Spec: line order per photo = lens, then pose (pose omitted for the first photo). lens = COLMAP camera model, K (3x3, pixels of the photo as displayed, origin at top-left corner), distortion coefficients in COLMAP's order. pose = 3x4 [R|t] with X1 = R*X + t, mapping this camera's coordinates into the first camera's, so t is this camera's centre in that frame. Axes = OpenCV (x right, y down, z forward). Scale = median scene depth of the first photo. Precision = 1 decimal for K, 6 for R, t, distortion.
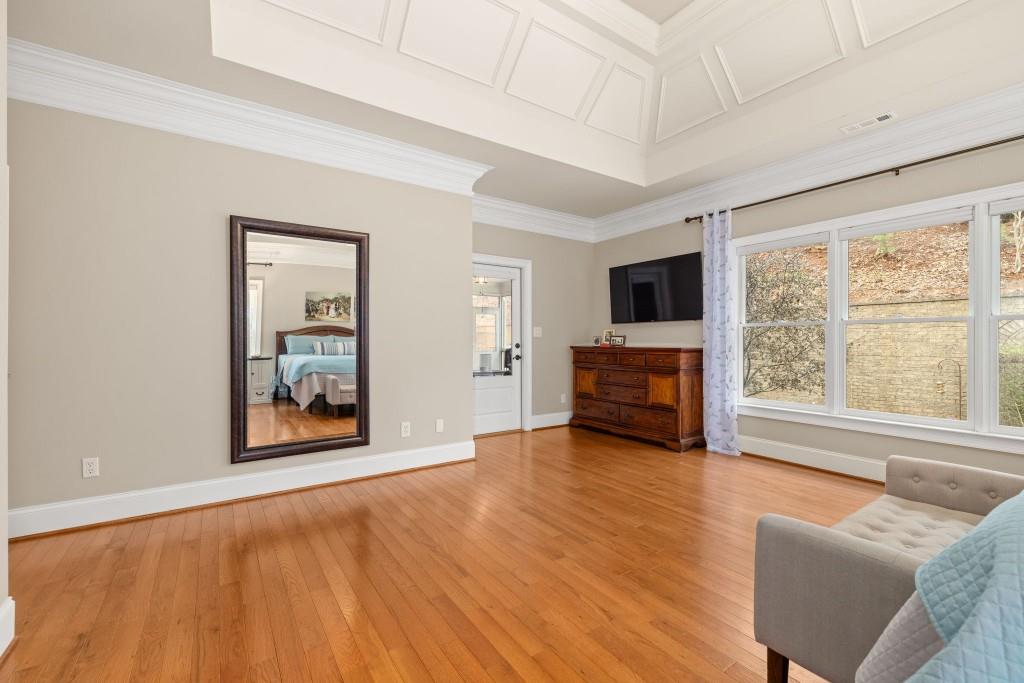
lens RADIAL K [[426.3, 0, 513.5], [0, 426.3, 338.4], [0, 0, 1]] dist [-0.004085, 0.001861]
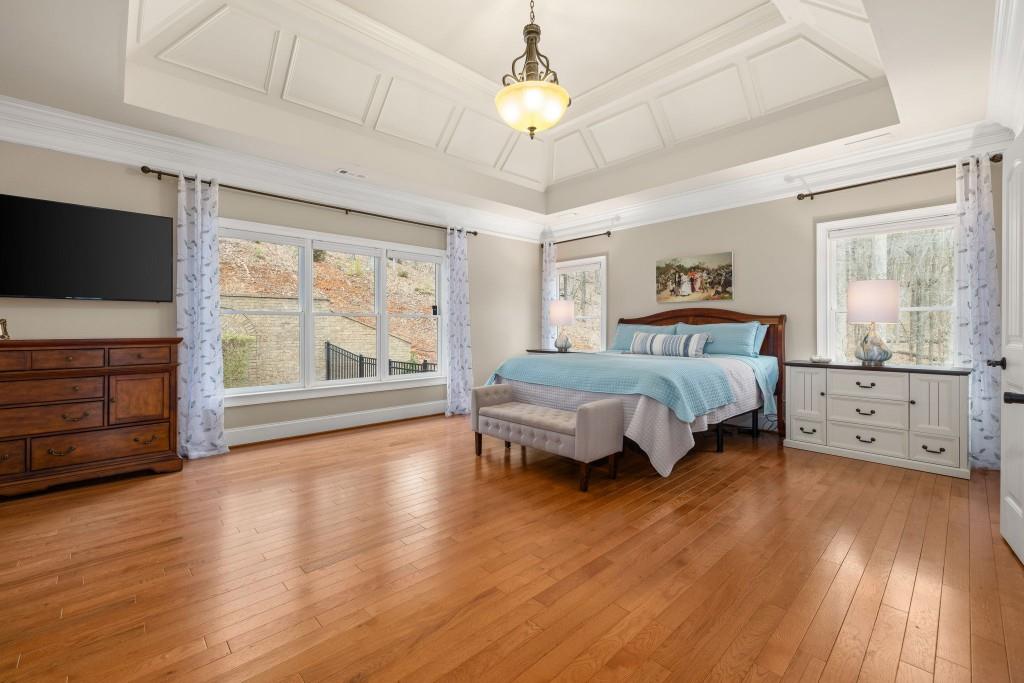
lens RADIAL K [[426.3, 0, 502.6], [0, 426.3, 327.5], [0, 0, 1]] dist [-0.004085, 0.001861]
pose [[-0.137536, 0.001420, 0.990496, -0.453514], [-0.006951, 0.999973, -0.002399, 0.000783], [-0.990472, -0.007215, -0.137522, 0.499608]]
